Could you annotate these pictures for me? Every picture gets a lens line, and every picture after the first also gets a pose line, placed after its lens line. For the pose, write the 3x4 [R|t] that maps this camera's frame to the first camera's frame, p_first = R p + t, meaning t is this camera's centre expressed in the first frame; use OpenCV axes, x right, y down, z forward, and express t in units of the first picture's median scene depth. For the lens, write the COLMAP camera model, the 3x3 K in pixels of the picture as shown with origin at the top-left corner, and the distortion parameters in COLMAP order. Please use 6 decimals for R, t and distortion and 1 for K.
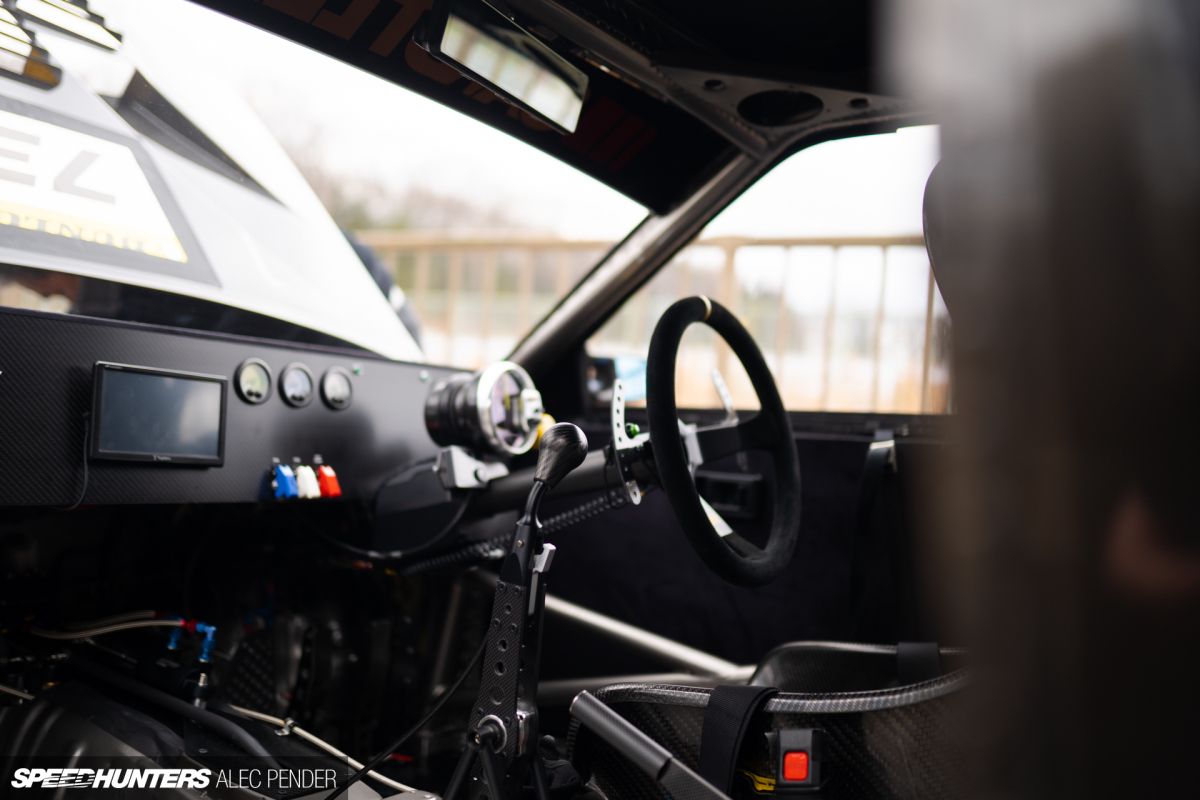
lens RADIAL K [[1181.6, 0, 593.6], [0, 1181.6, 397.0], [0, 0, 1]] dist [-0.023850, 0.000000]
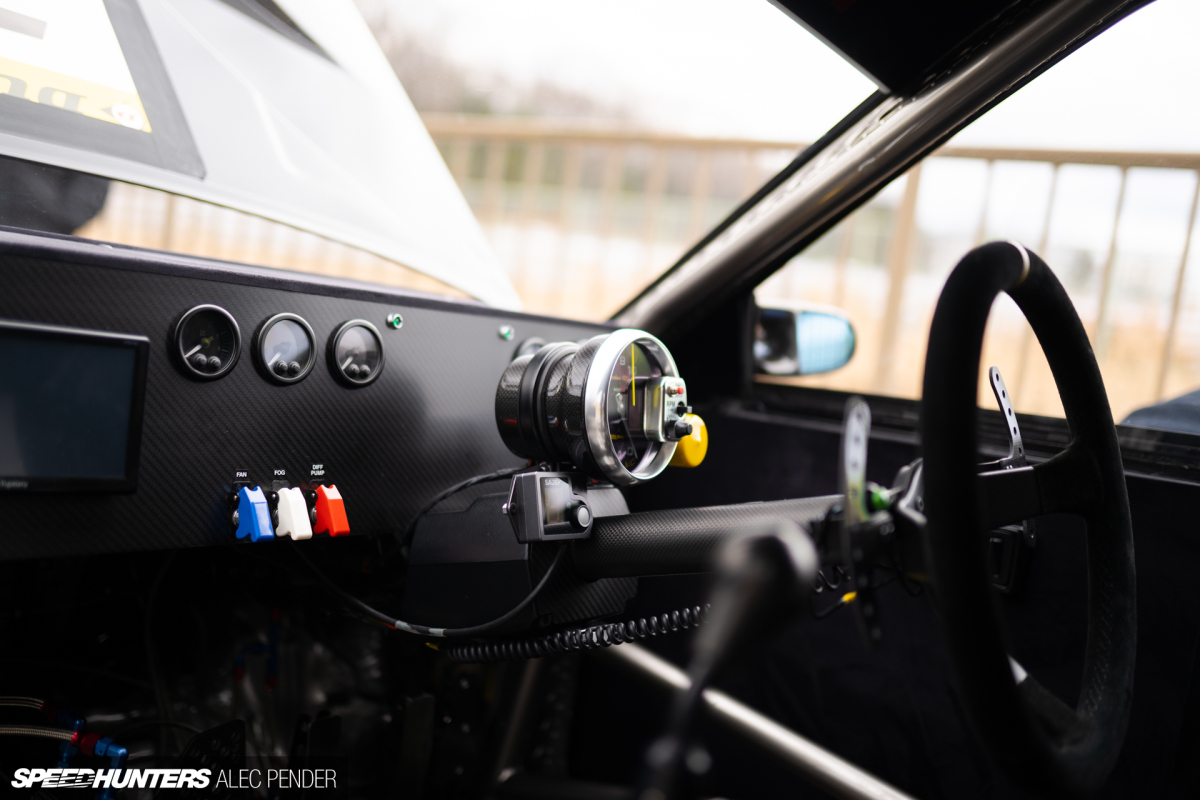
lens RADIAL K [[1181.6, 0, 609.7], [0, 1181.6, 399.0], [0, 0, 1]] dist [-0.023850, 0.000000]
pose [[0.994494, 0.070649, -0.077394, -0.037571], [-0.063966, 0.994268, 0.085667, -0.043797], [0.083002, -0.080245, 0.993313, 0.395435]]
